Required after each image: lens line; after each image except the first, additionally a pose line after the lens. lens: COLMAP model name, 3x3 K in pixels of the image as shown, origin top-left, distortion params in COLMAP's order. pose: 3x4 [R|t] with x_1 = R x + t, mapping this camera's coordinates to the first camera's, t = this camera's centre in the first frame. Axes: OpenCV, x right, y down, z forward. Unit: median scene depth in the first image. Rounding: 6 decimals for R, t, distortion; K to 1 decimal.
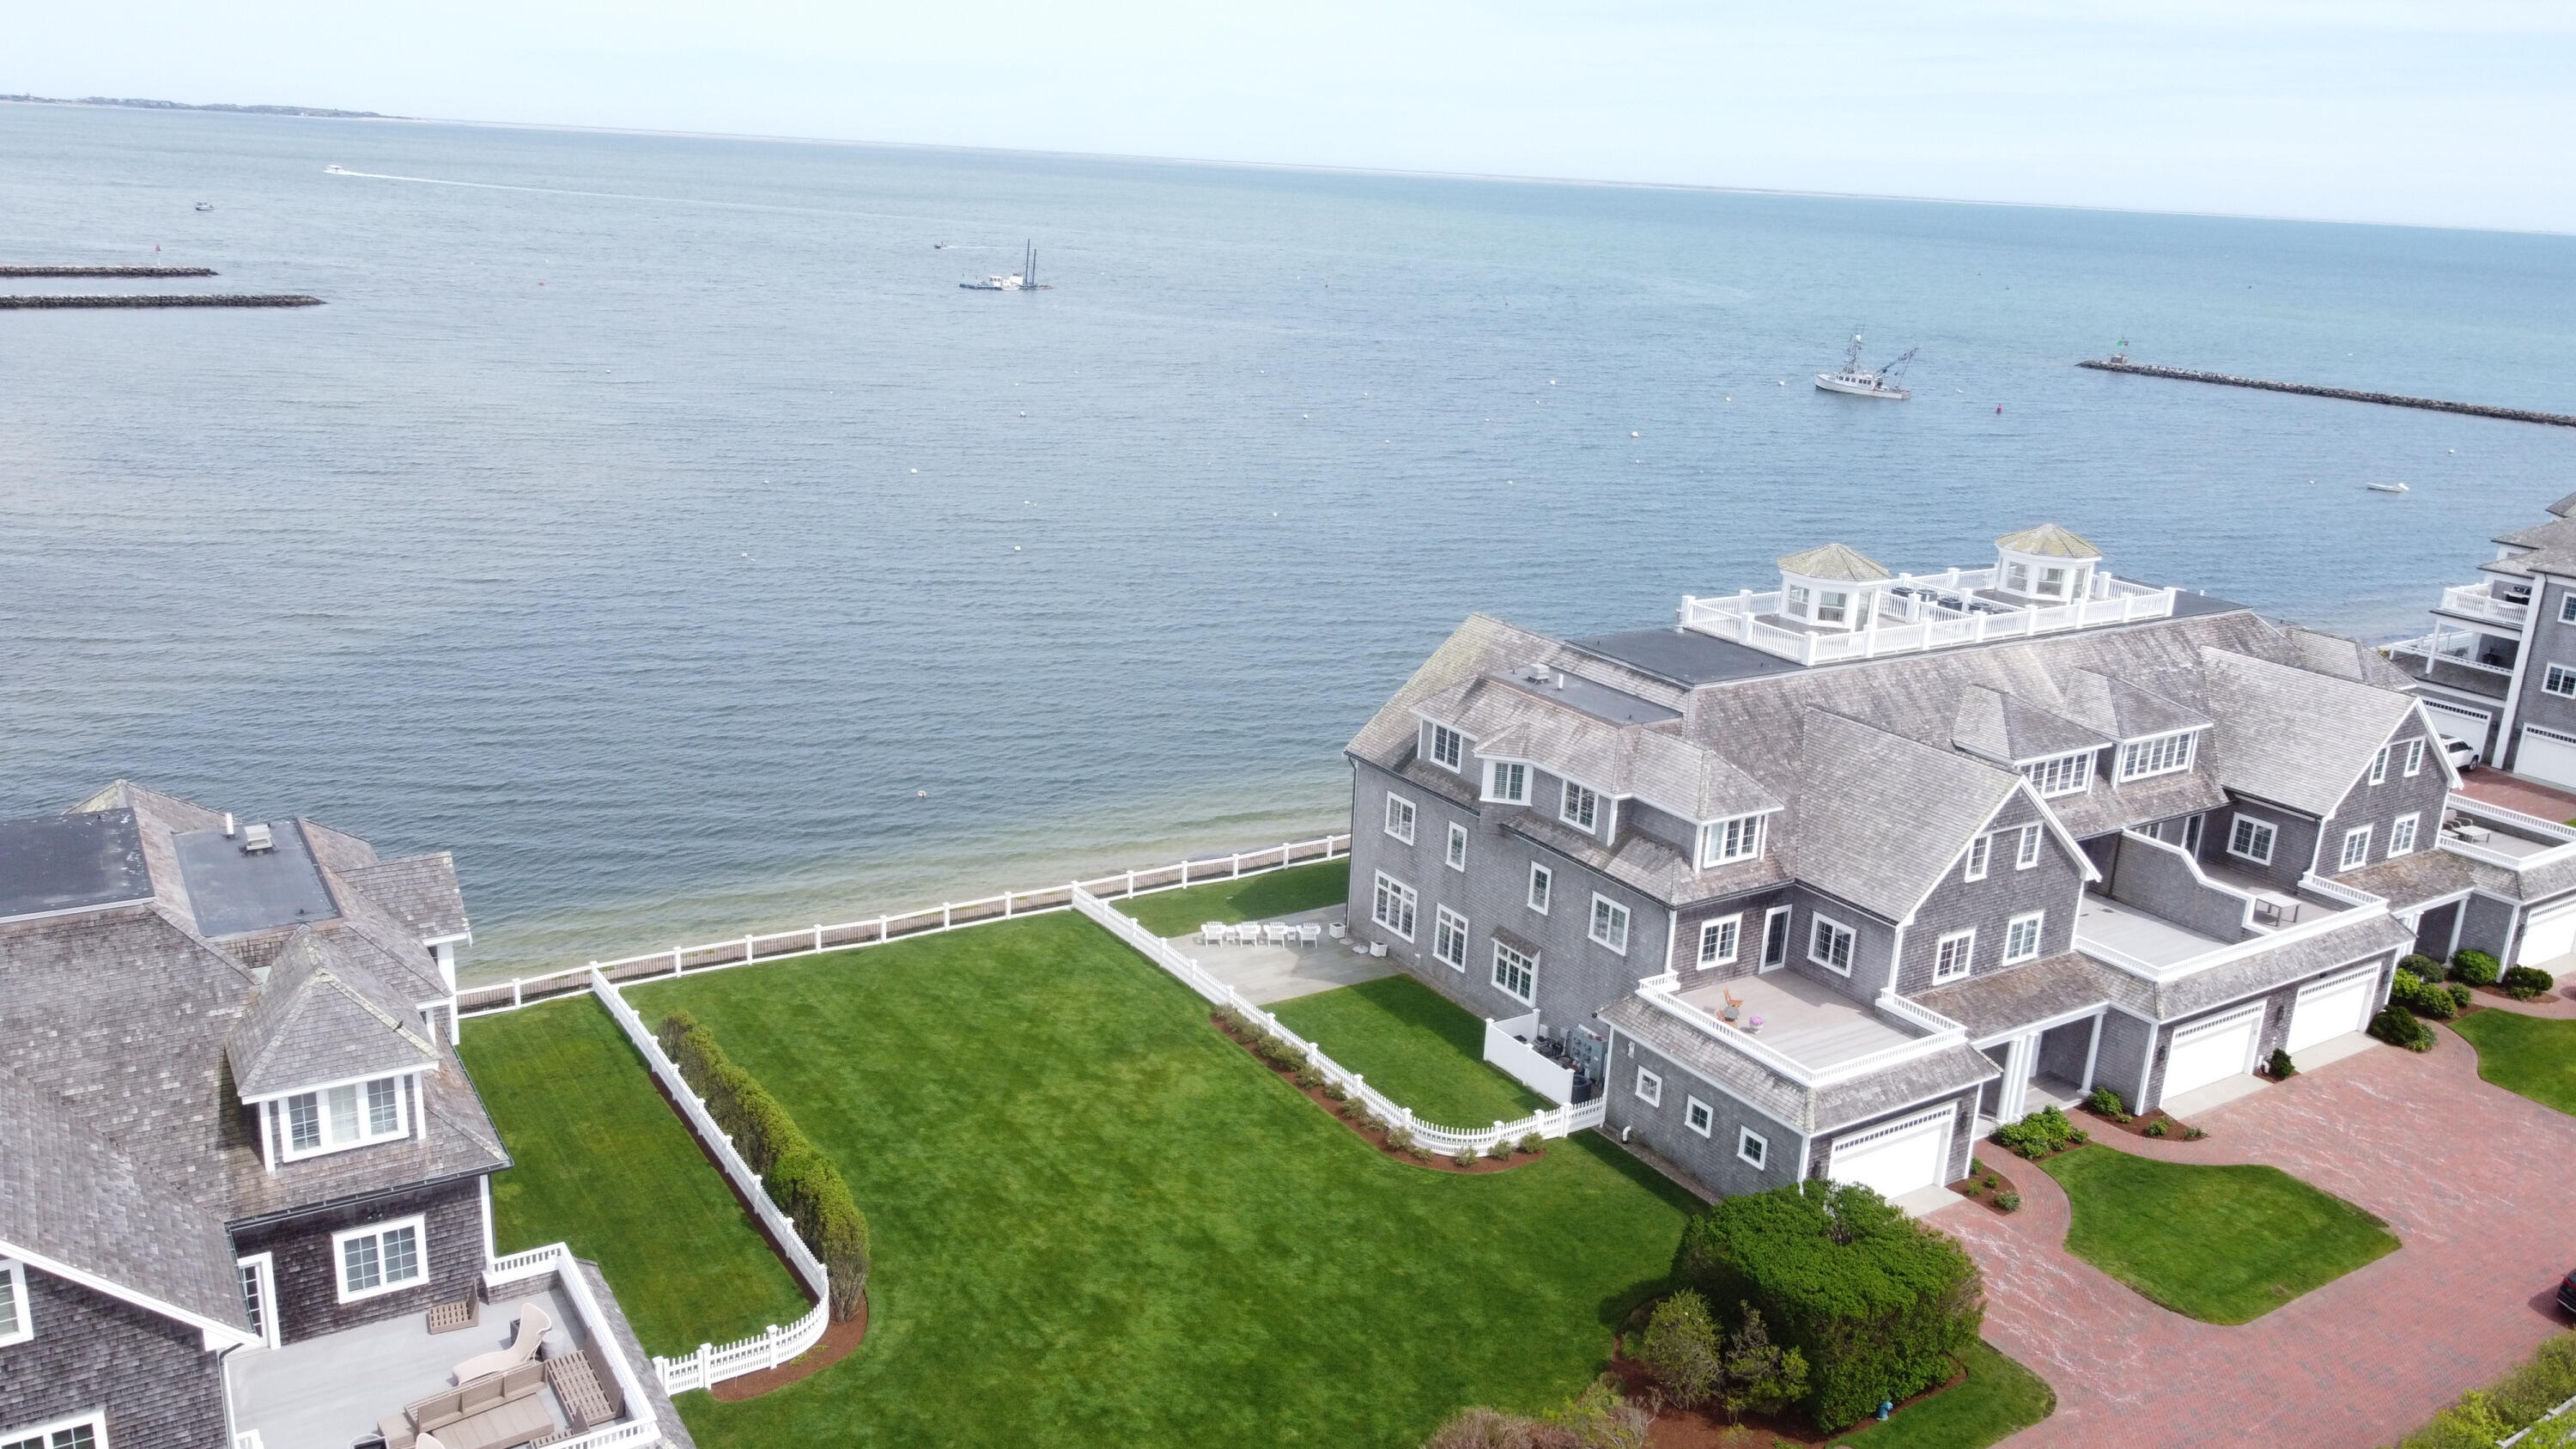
lens RADIAL K [[1956.0, 0, 1288.0], [0, 1956.0, 724.5], [0, 0, 1]] dist [-0.006959, -0.006987]
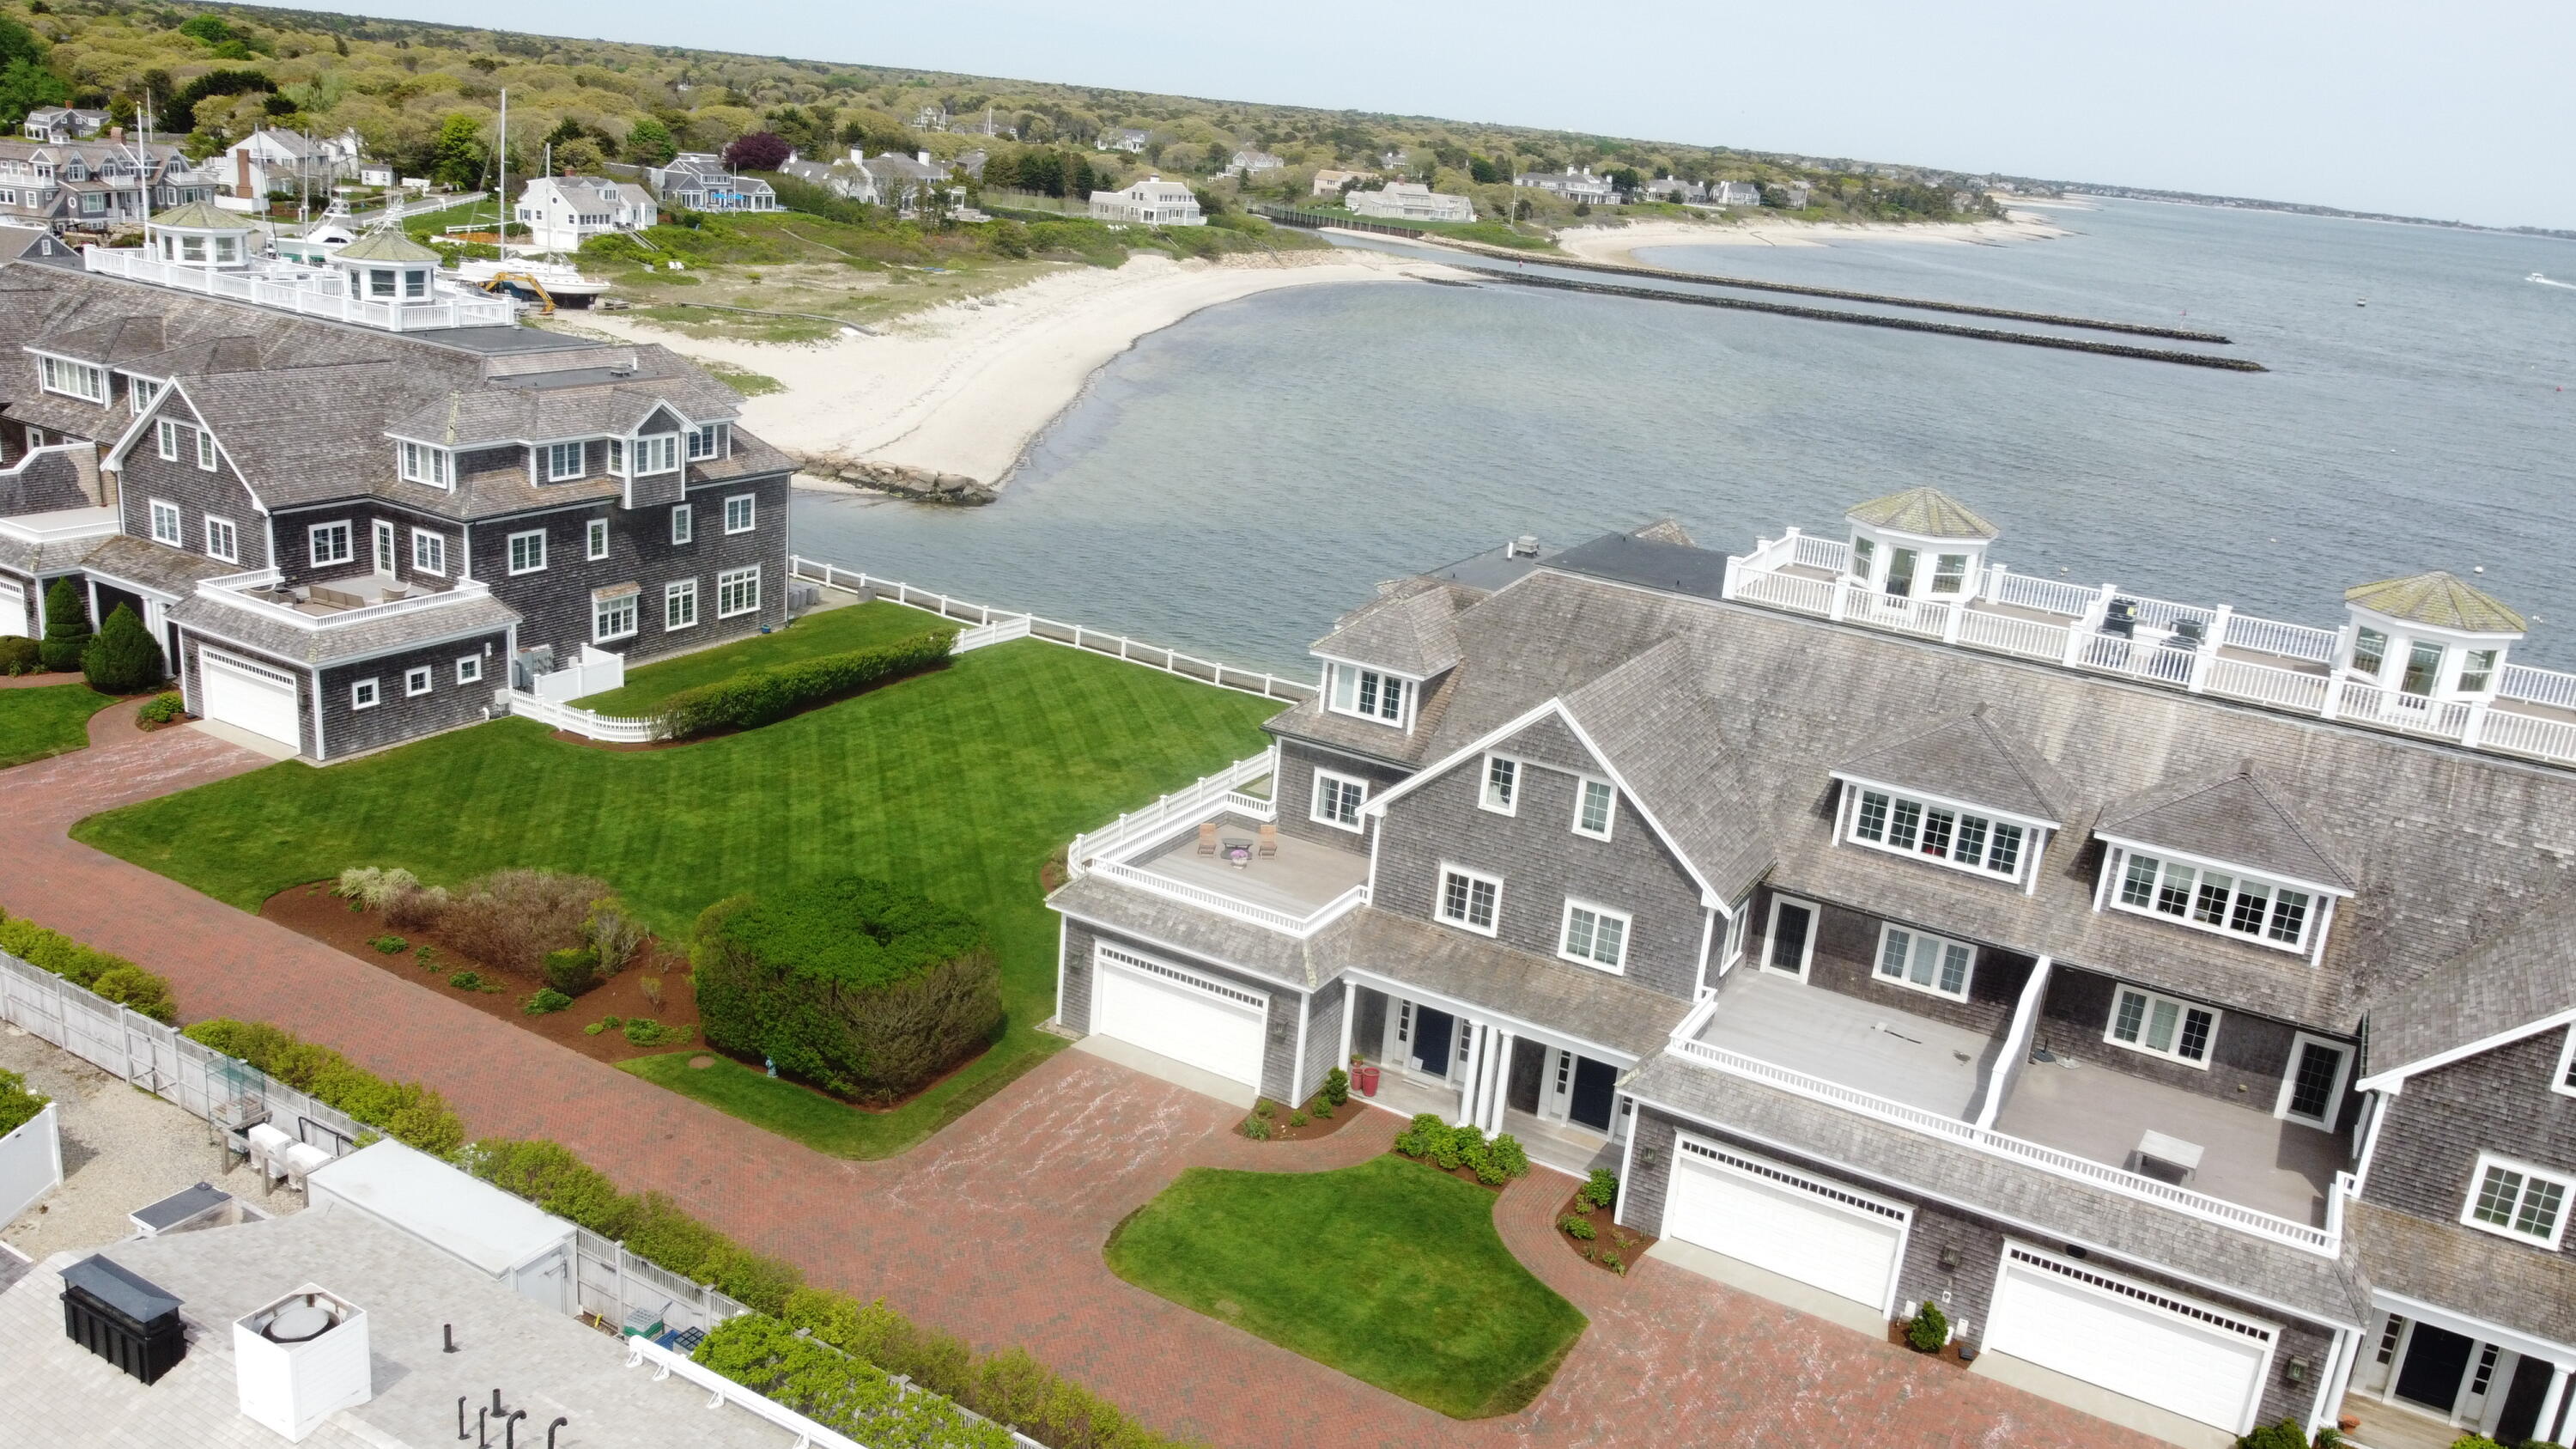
lens RADIAL K [[1956.0, 0, 1288.0], [0, 1956.0, 724.5], [0, 0, 1]] dist [-0.006959, -0.006987]
pose [[0.454107, 0.251254, -0.854785, 0.983292], [-0.305234, 0.945225, 0.115681, -0.021239], [0.837030, 0.208378, 0.505925, 0.510467]]
